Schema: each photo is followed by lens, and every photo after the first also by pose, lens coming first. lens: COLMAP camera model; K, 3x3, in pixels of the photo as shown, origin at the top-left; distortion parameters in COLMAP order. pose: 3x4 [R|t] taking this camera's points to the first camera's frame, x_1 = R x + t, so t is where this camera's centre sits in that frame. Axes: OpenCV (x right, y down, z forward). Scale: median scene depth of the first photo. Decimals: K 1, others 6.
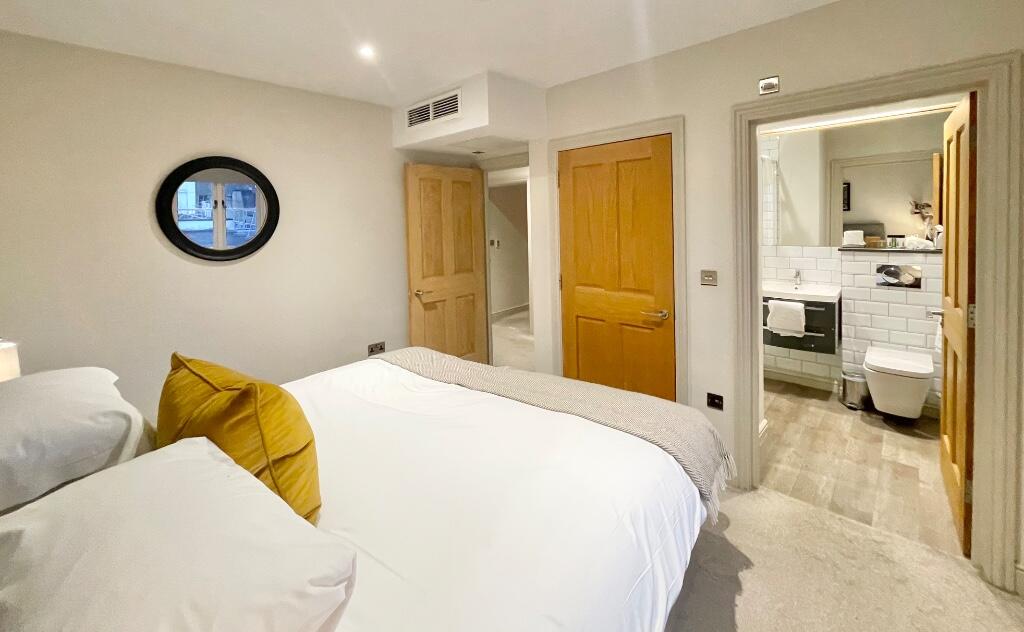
lens RADIAL K [[430.2, 0, 512.0], [0, 430.2, 316.0], [0, 0, 1]] dist [0.000188, 0.000024]
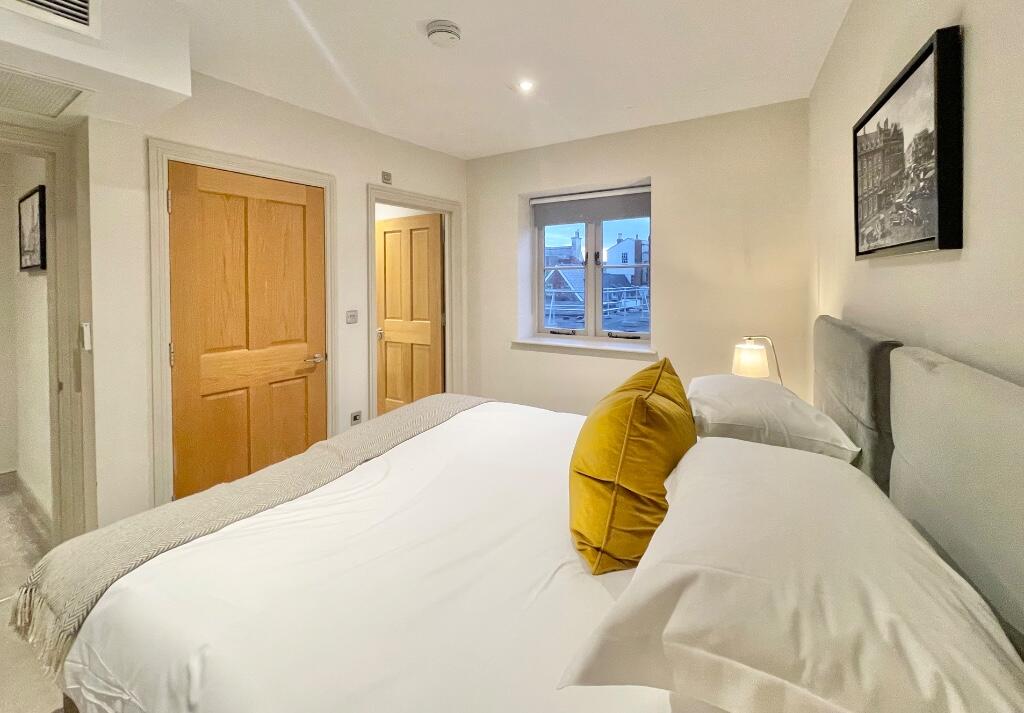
lens RADIAL K [[437.0, 0, 512.0], [0, 437.0, 356.5], [0, 0, 1]] dist [-0.000109, -0.000068]
pose [[-0.169415, -0.160534, 0.972382, -0.819358], [0.210938, 0.957874, 0.194890, -0.125018], [-0.962707, 0.238129, -0.128416, 0.747939]]
